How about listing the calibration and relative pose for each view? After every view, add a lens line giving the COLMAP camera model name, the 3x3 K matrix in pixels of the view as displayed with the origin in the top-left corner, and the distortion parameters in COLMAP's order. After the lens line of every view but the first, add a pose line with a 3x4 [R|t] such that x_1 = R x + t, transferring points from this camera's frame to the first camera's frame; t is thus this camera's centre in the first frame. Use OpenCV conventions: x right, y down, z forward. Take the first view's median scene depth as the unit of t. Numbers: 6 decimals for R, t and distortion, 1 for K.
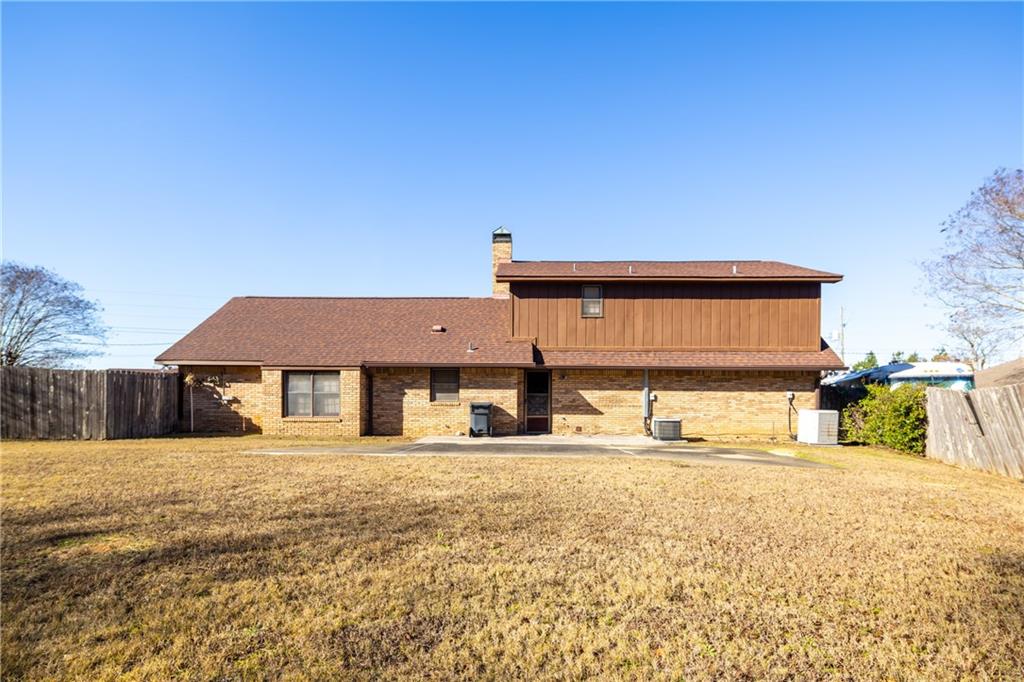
lens RADIAL K [[498.1, 0, 513.1], [0, 498.1, 398.5], [0, 0, 1]] dist [0.004082, -0.003465]
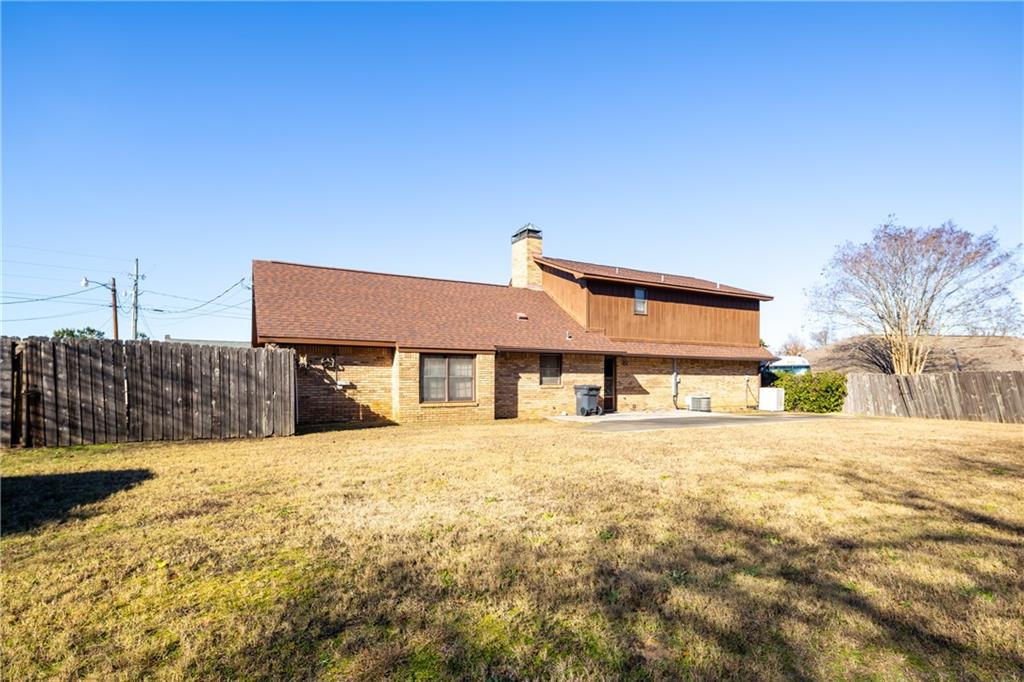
lens RADIAL K [[498.1, 0, 515.5], [0, 498.1, 381.8], [0, 0, 1]] dist [0.004082, -0.003465]
pose [[0.868191, -0.006471, 0.496188, -0.737968], [0.006724, 0.999977, 0.001276, -0.002270], [-0.496185, 0.002228, 0.868214, 0.097114]]
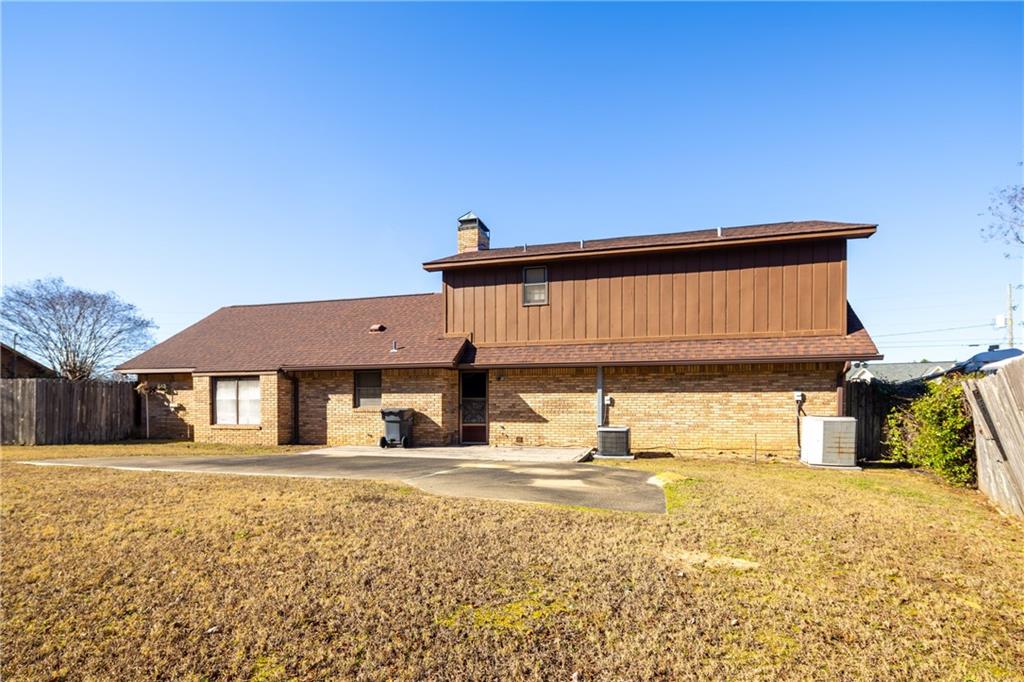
lens RADIAL K [[498.1, 0, 512.2], [0, 498.1, 408.0], [0, 0, 1]] dist [0.004082, -0.003465]
pose [[0.968399, -0.005258, -0.249350, 0.338614], [0.006003, 0.999980, 0.002227, 0.006105], [0.249334, -0.003653, 0.968411, 0.192438]]
